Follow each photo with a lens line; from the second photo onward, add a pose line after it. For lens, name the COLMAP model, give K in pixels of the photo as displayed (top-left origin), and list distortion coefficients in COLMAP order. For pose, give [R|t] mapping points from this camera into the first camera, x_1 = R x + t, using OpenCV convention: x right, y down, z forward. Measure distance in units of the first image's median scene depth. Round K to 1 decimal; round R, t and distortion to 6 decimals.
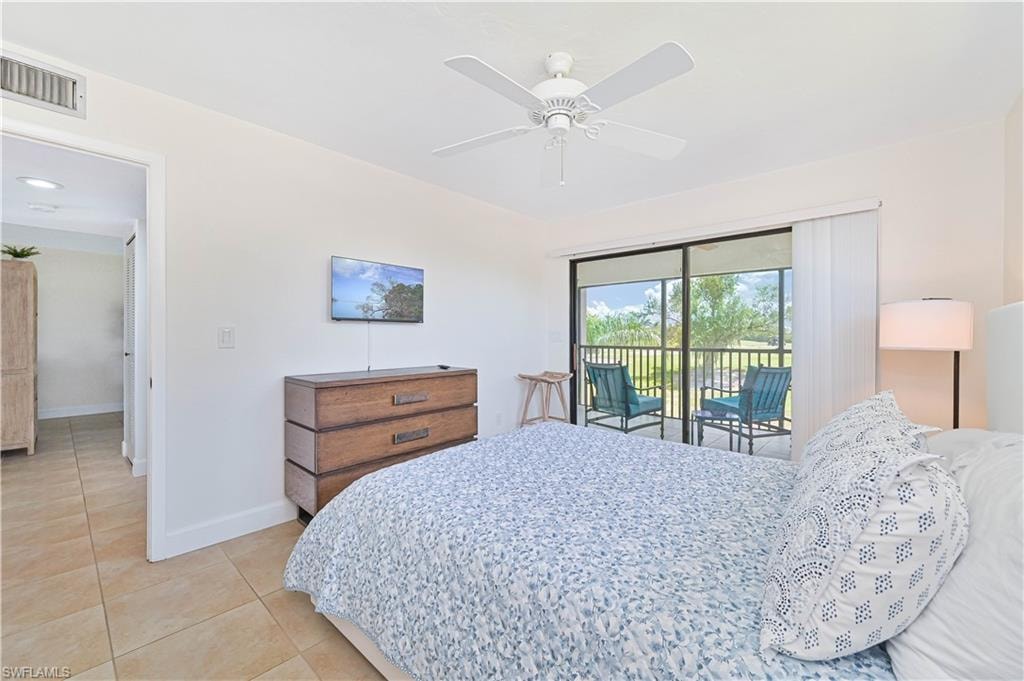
lens RADIAL K [[414.9, 0, 522.7], [0, 414.9, 339.8], [0, 0, 1]] dist [-0.003303, -0.000067]
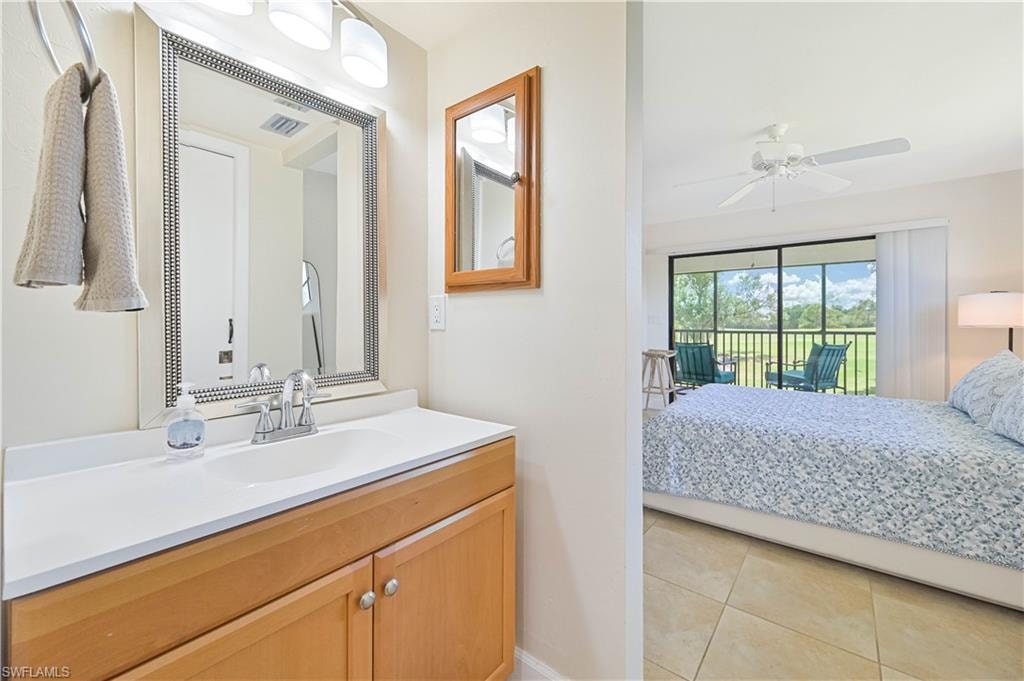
lens RADIAL K [[414.9, 0, 522.7], [0, 414.9, 339.8], [0, 0, 1]] dist [-0.003303, -0.000067]
pose [[0.997611, -0.004809, 0.068917, -0.383864], [0.002708, 0.999530, 0.030549, 0.009709], [-0.069032, -0.030289, 0.997155, -0.161098]]
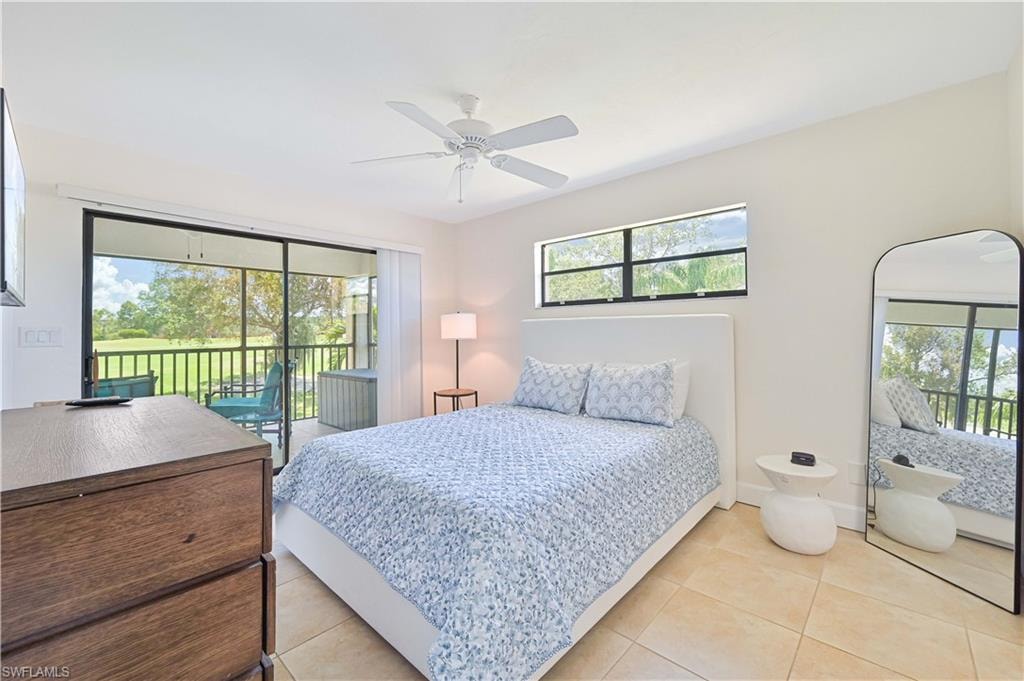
lens RADIAL K [[423.6, 0, 510.9], [0, 423.6, 320.6], [0, 0, 1]] dist [-0.000533, 0.000016]
pose [[0.019487, 0.023456, 0.999535, -0.476680], [0.019262, 0.999530, -0.023832, -0.005113], [-0.999625, 0.019717, 0.019026, 0.375068]]
